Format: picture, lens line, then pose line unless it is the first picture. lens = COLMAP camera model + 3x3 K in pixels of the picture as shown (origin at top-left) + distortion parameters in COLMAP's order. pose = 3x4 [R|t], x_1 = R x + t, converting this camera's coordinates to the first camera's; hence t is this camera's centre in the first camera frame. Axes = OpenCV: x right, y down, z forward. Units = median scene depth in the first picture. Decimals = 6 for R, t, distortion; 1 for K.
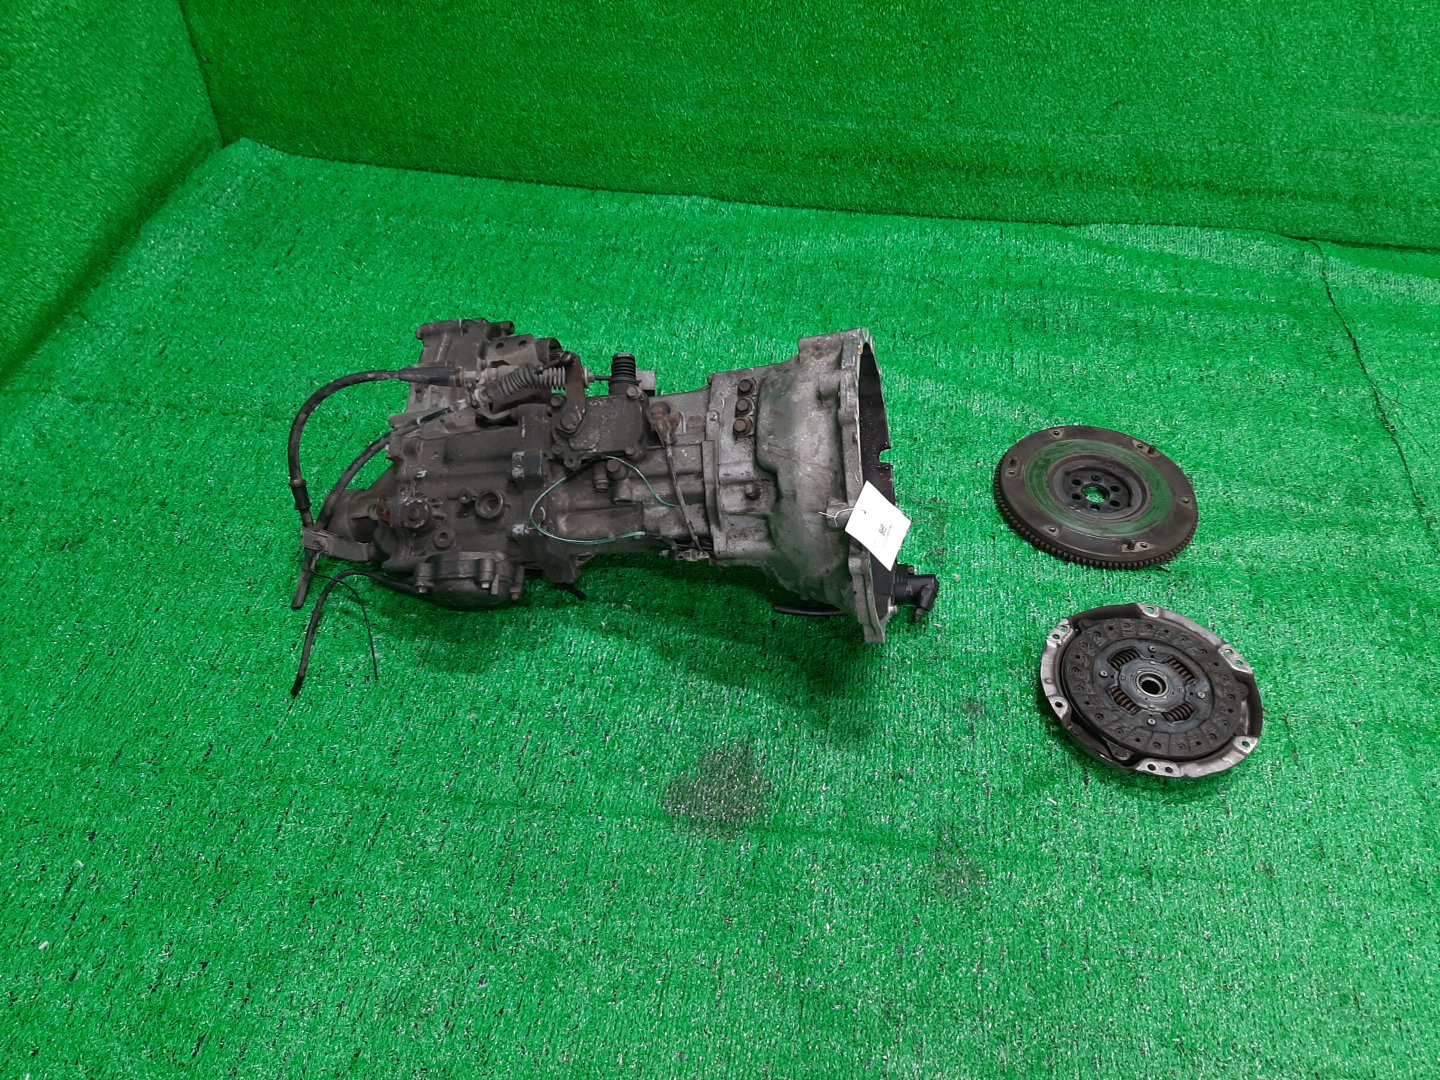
lens RADIAL K [[1115.9, 0, 735.7], [0, 1115.9, 541.7], [0, 0, 1]] dist [0.030390, -0.003415]
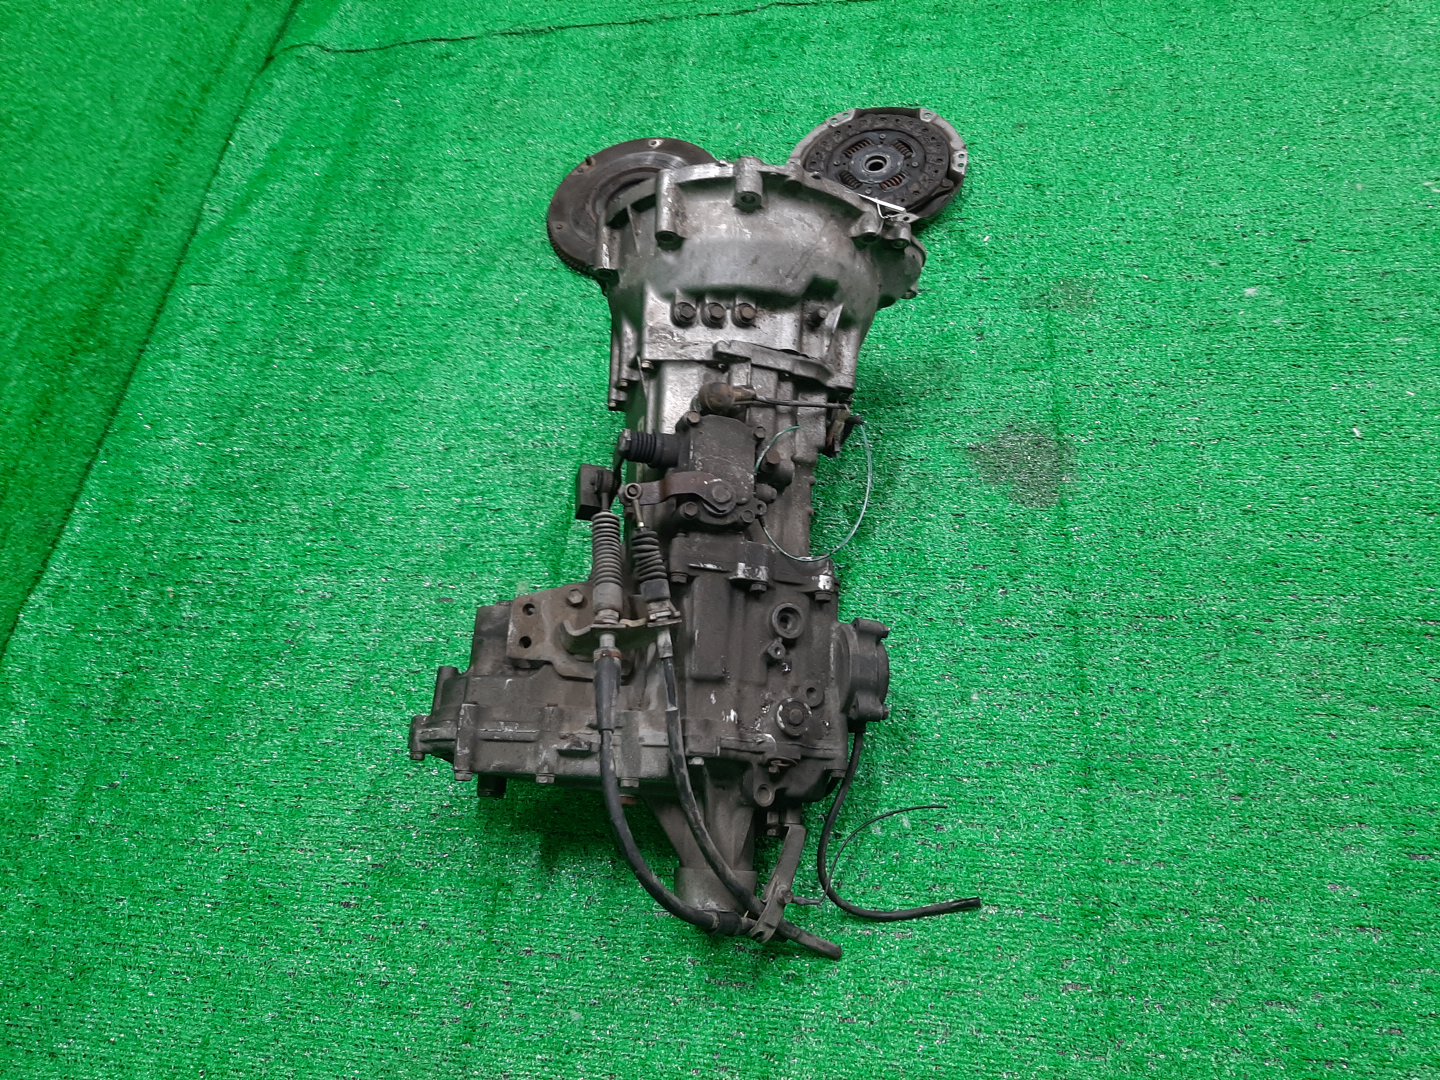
lens RADIAL K [[1115.9, 0, 735.7], [0, 1115.9, 541.7], [0, 0, 1]] dist [0.030390, -0.003415]
pose [[-0.018162, -0.865670, 0.500286, -0.567401], [0.836150, 0.261197, 0.482317, -0.466152], [-0.548201, 0.427074, 0.719085, 0.403953]]
